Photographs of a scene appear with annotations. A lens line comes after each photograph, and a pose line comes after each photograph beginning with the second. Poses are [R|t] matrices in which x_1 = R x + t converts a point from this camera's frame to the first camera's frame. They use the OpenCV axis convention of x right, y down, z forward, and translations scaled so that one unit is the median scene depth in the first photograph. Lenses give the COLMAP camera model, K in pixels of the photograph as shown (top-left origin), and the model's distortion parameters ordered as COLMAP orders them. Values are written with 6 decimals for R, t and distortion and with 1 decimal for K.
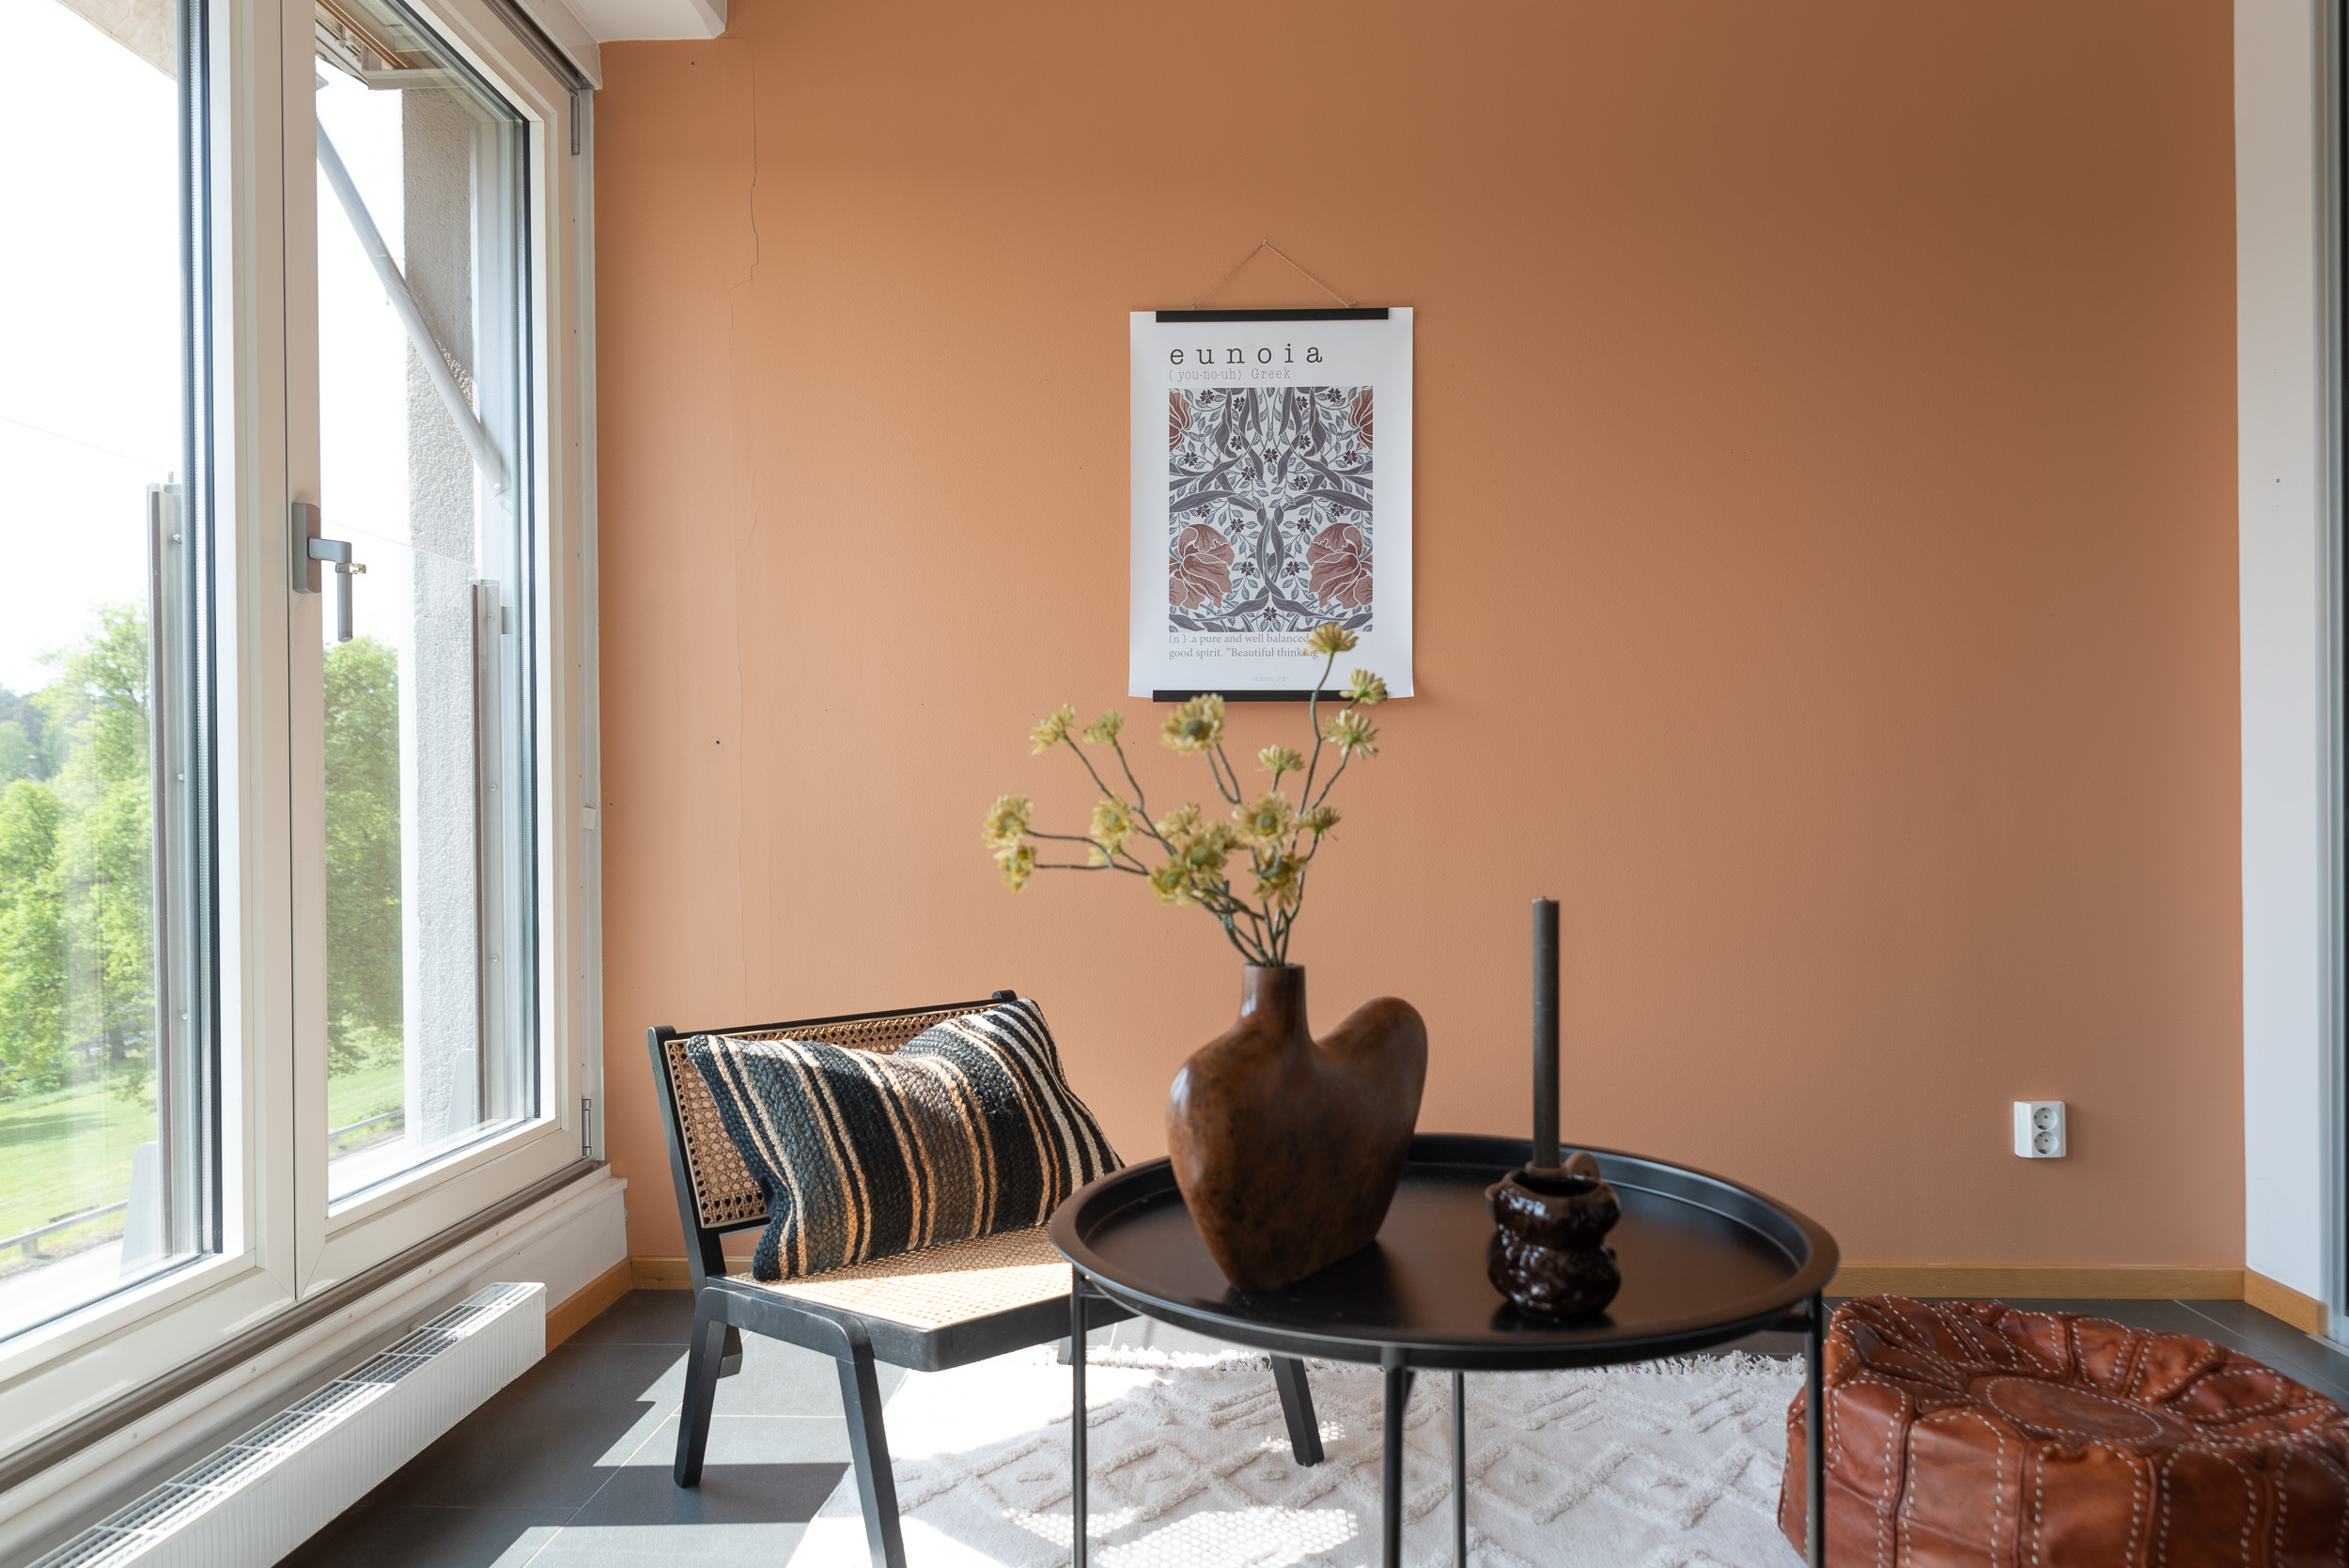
lens RADIAL K [[1584.8, 0, 1169.5], [0, 1584.8, 805.6], [0, 0, 1]] dist [-0.002486, -0.004248]
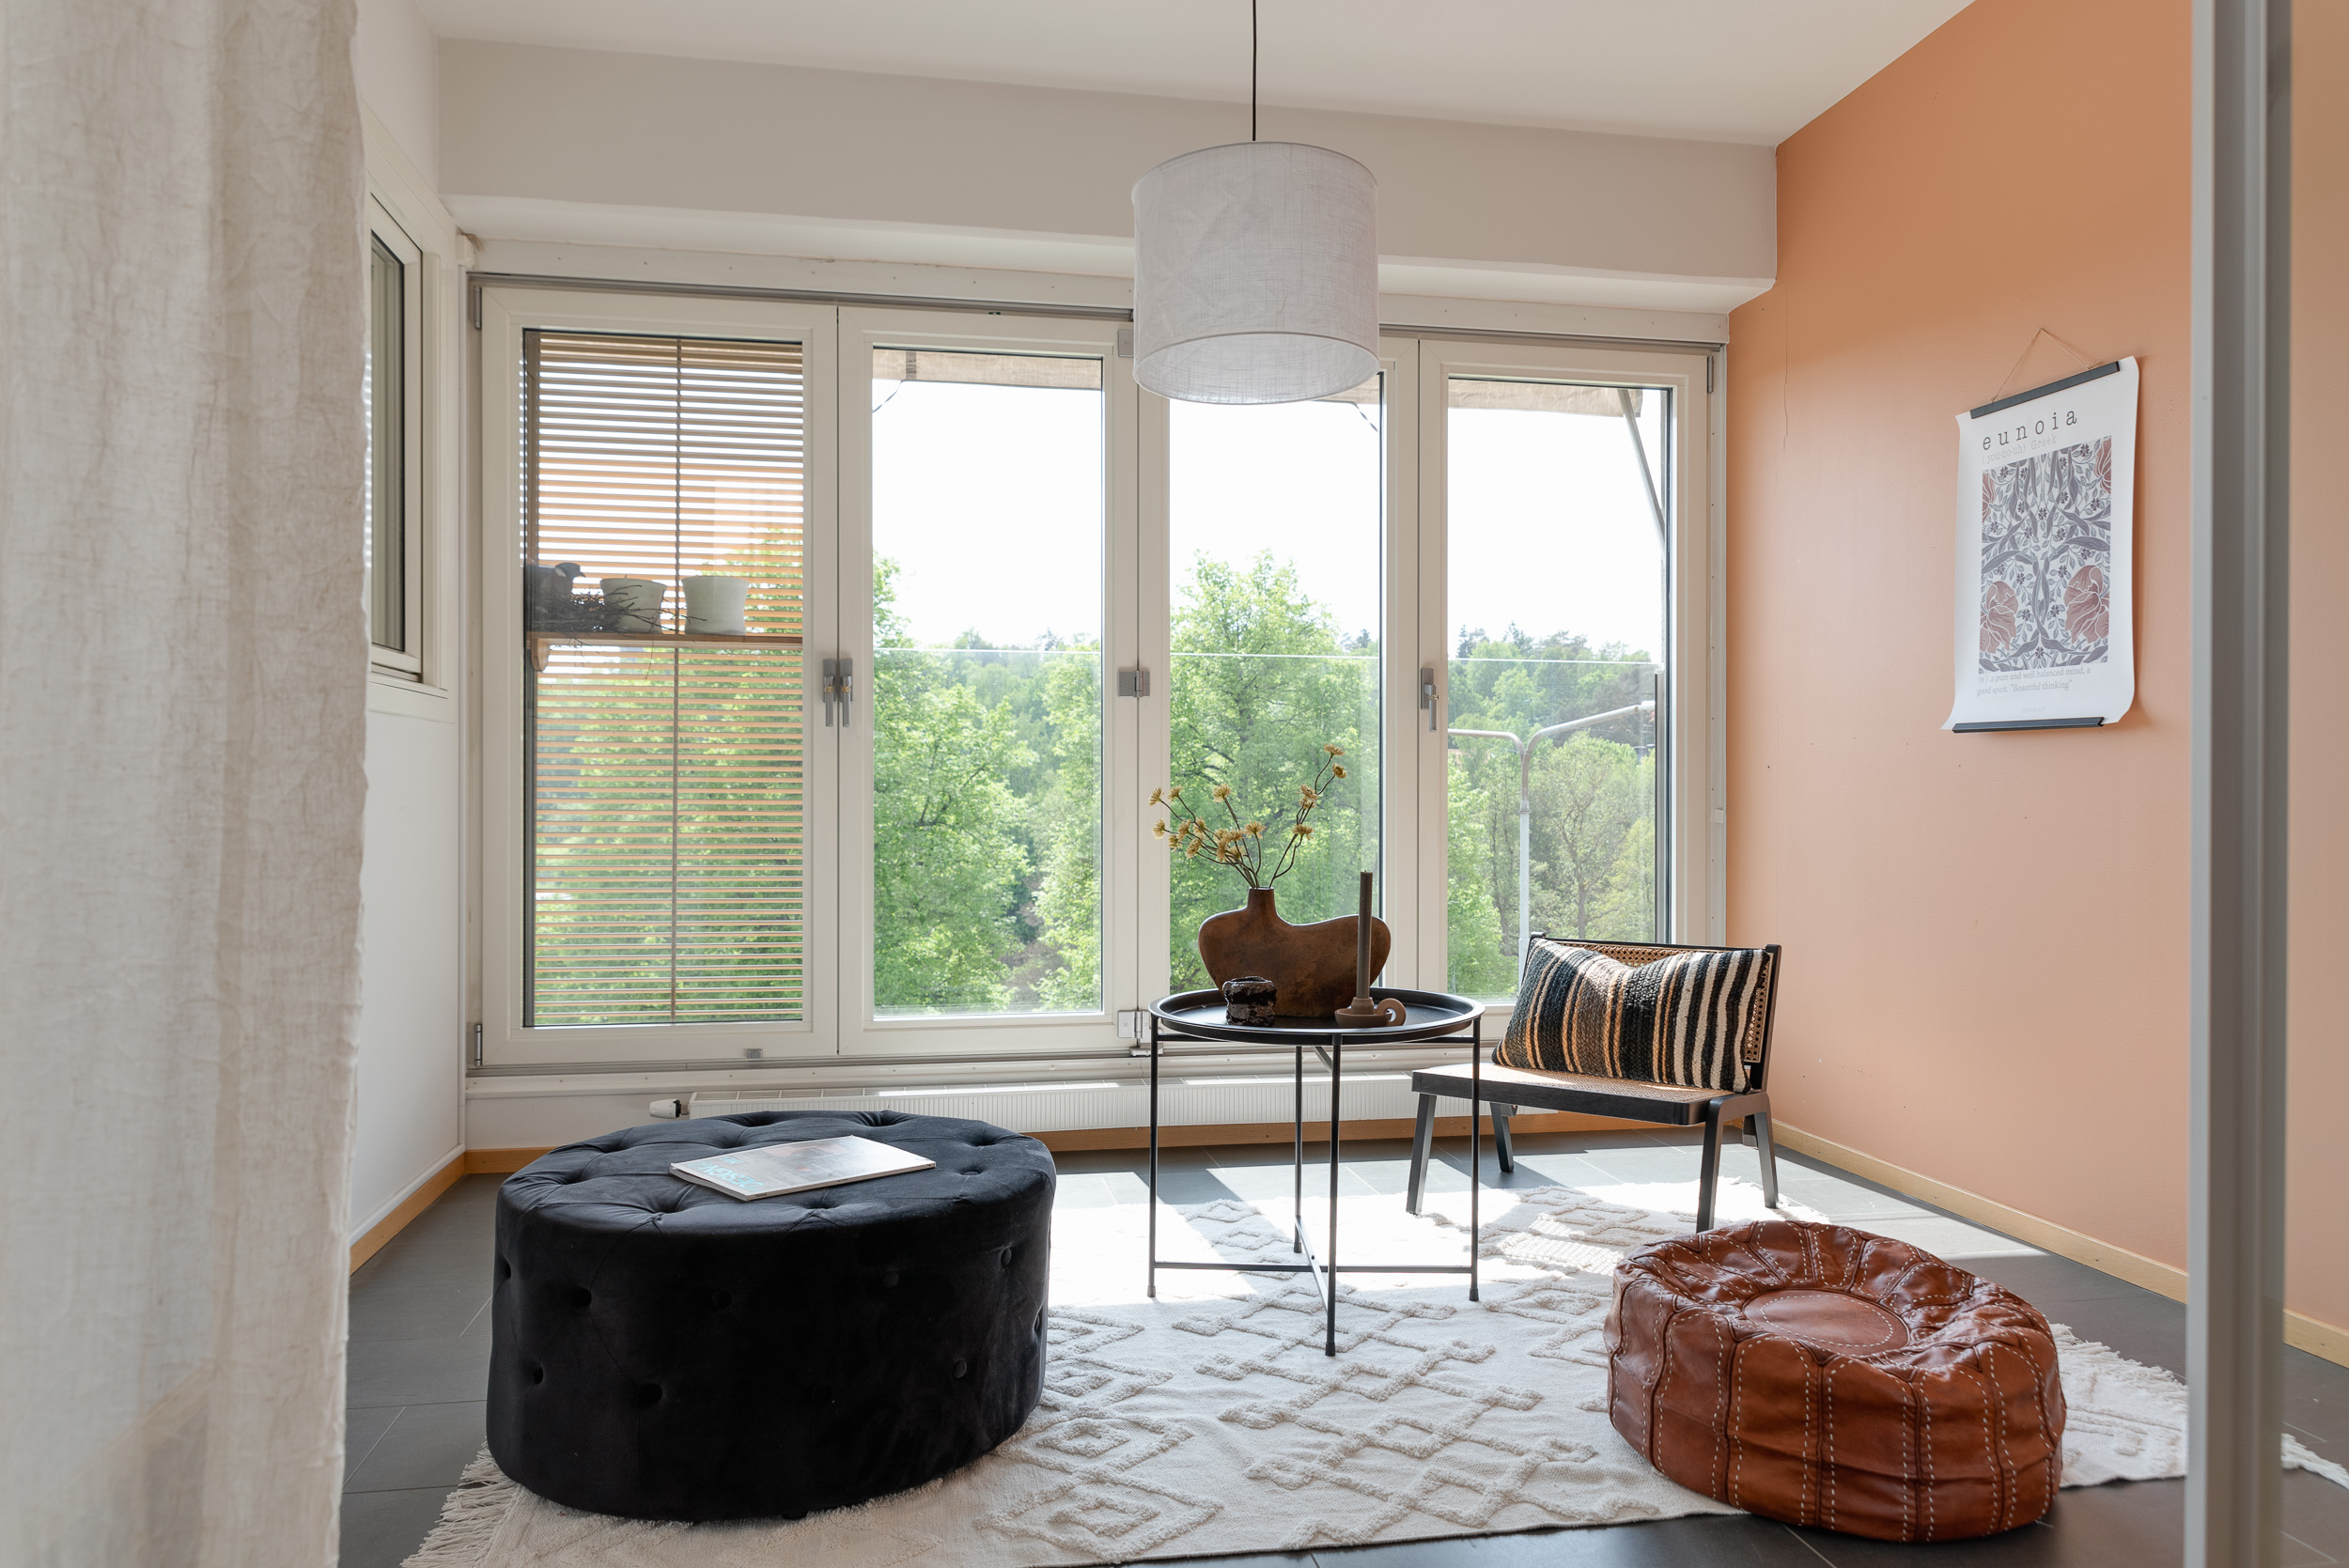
lens RADIAL K [[1614.9, 0, 1163.1], [0, 1614.9, 794.0], [0, 0, 1]] dist [0.002898, 0.002608]
pose [[0.229311, 0.008105, -0.973320, 1.056978], [0.002283, 0.999958, 0.008865, -0.030303], [0.973351, -0.004254, 0.229282, 0.112388]]
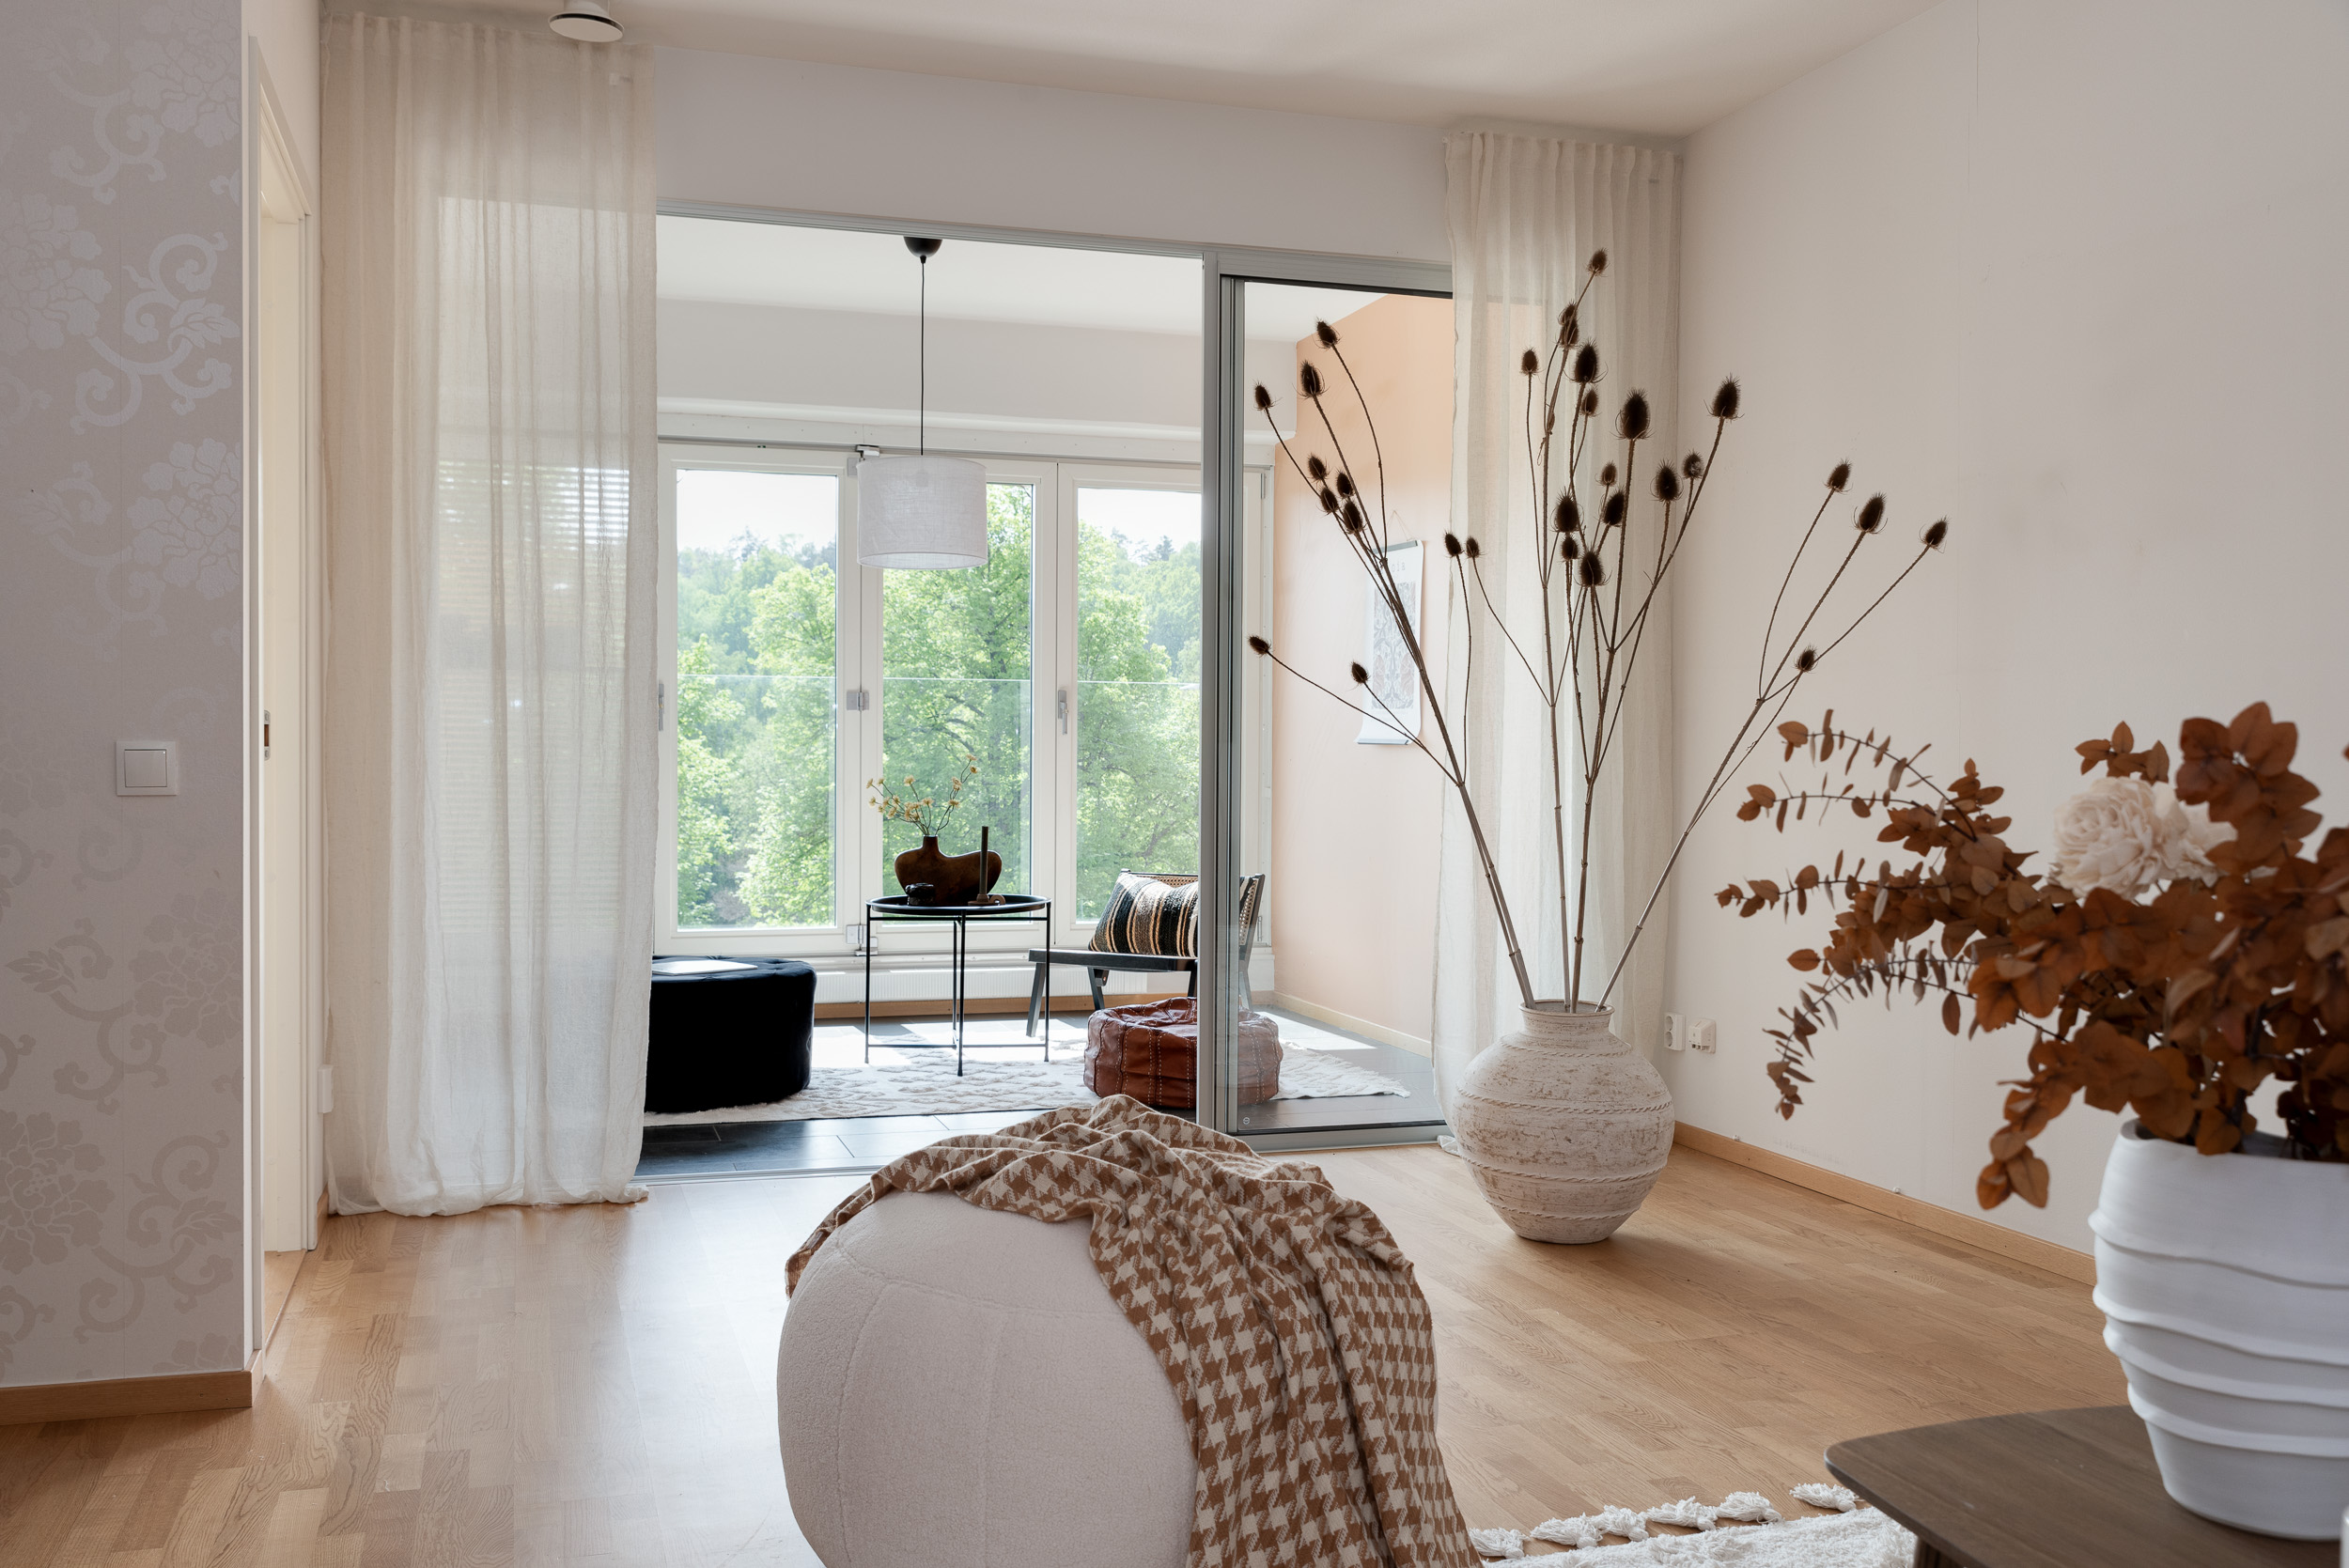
lens RADIAL K [[2183.3, 0, 1183.3], [0, 2183.3, 784.2], [0, 0, 1]] dist [-0.006264, 0.000000]
pose [[0.351709, 0.024495, -0.935789, 2.525443], [-0.002296, 0.999677, 0.025305, -0.084056], [0.936107, -0.006751, 0.351652, -0.200297]]
